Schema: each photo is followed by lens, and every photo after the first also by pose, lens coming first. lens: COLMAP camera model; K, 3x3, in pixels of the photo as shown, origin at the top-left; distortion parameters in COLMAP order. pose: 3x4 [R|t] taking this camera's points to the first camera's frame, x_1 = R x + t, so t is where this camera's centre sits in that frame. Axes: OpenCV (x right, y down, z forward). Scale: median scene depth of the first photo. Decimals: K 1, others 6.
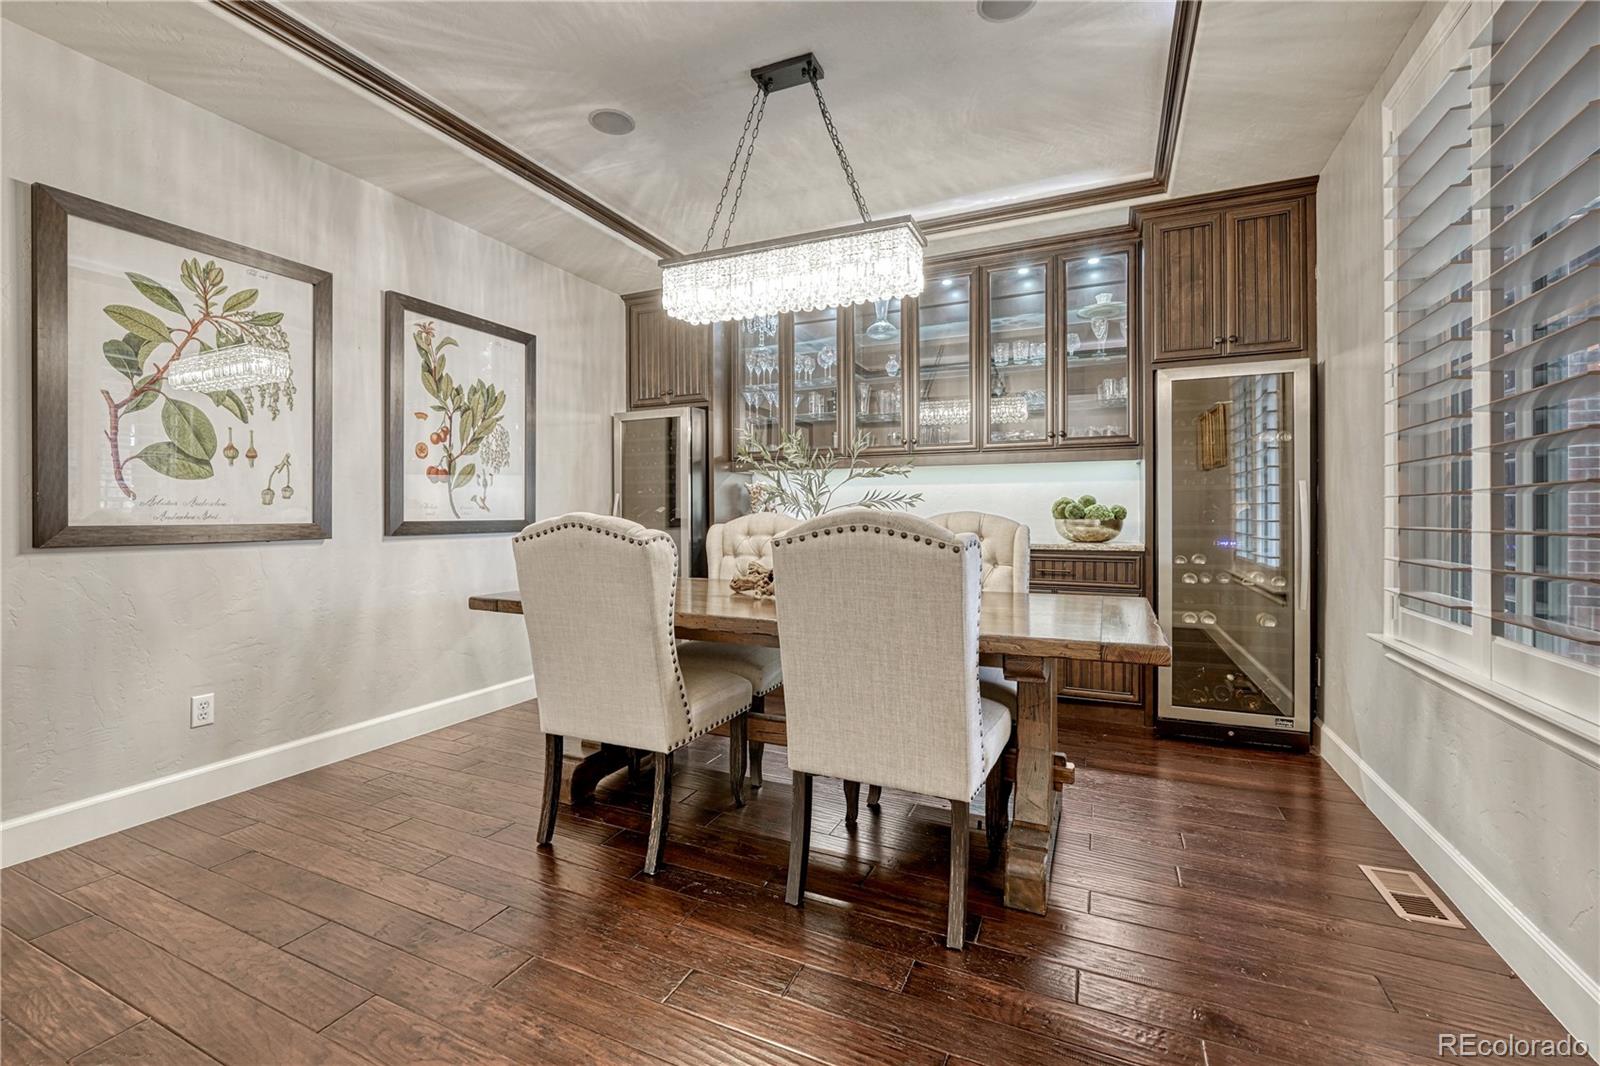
lens RADIAL K [[689.5, 0, 774.1], [0, 689.5, 514.9], [0, 0, 1]] dist [-0.008560, 0.000902]
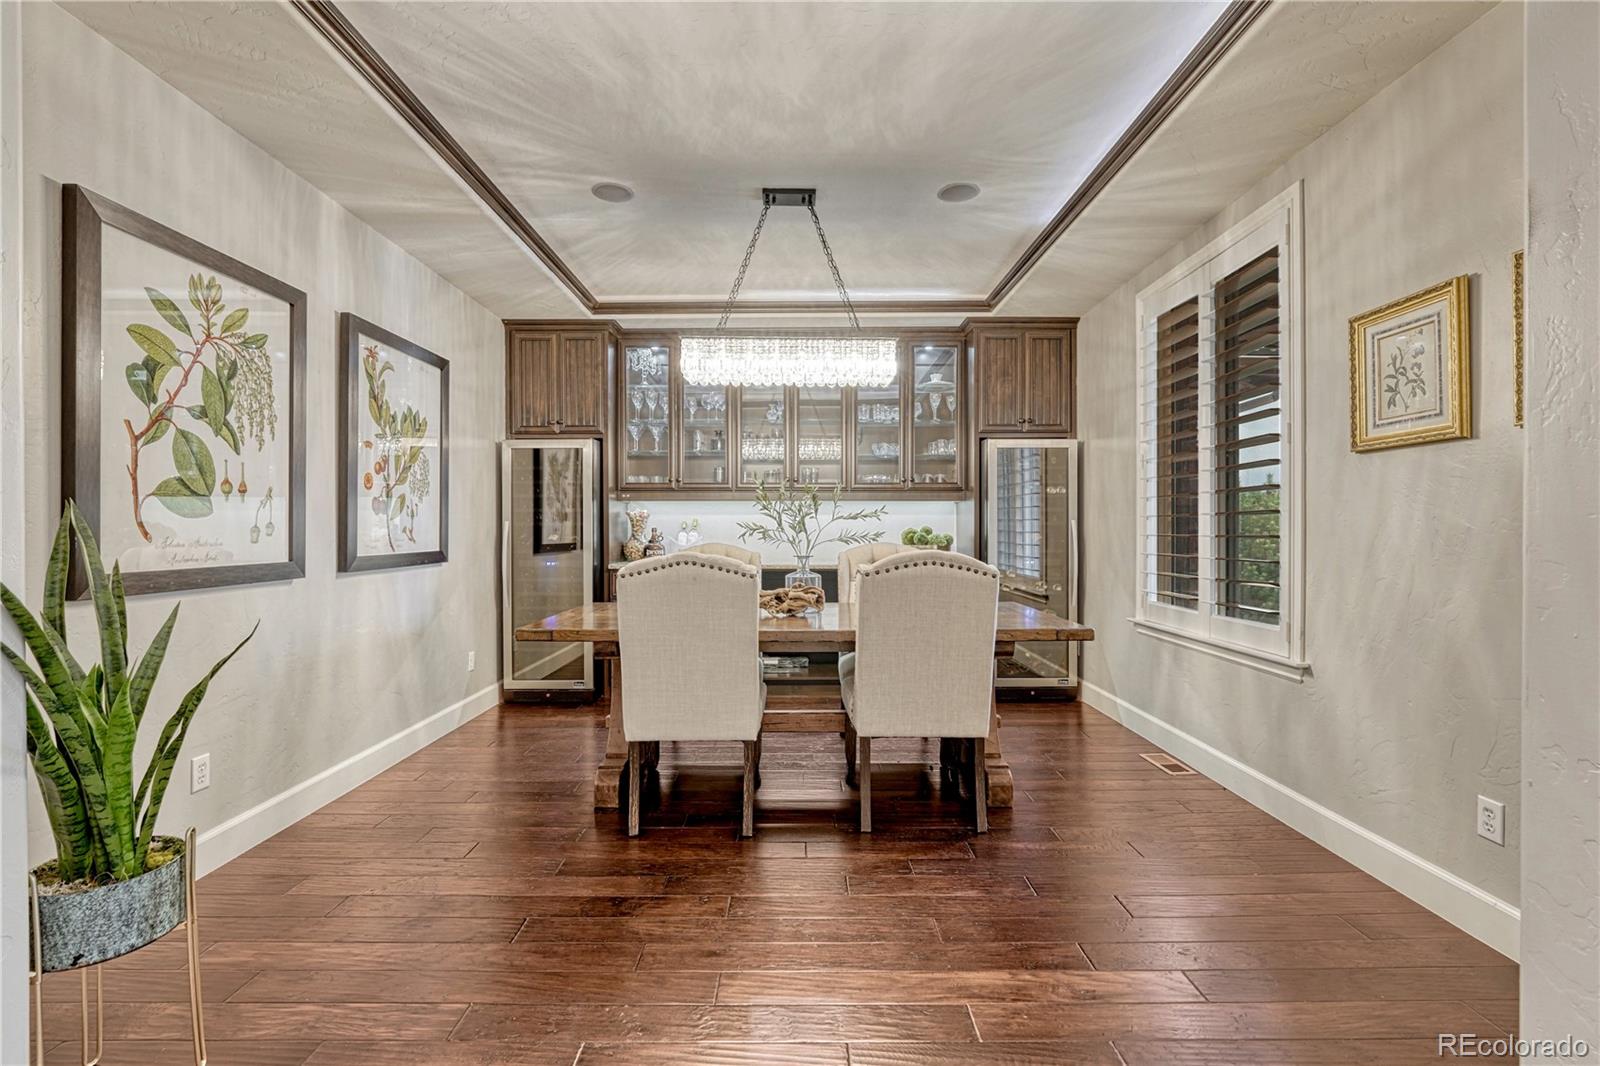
lens RADIAL K [[689.5, 0, 811.2], [0, 689.5, 532.2], [0, 0, 1]] dist [-0.008560, 0.000902]
pose [[0.905922, -0.001518, 0.423443, -0.424342], [0.000661, 0.999997, 0.002172, -0.029139], [-0.423445, -0.001688, 0.905920, -0.138595]]
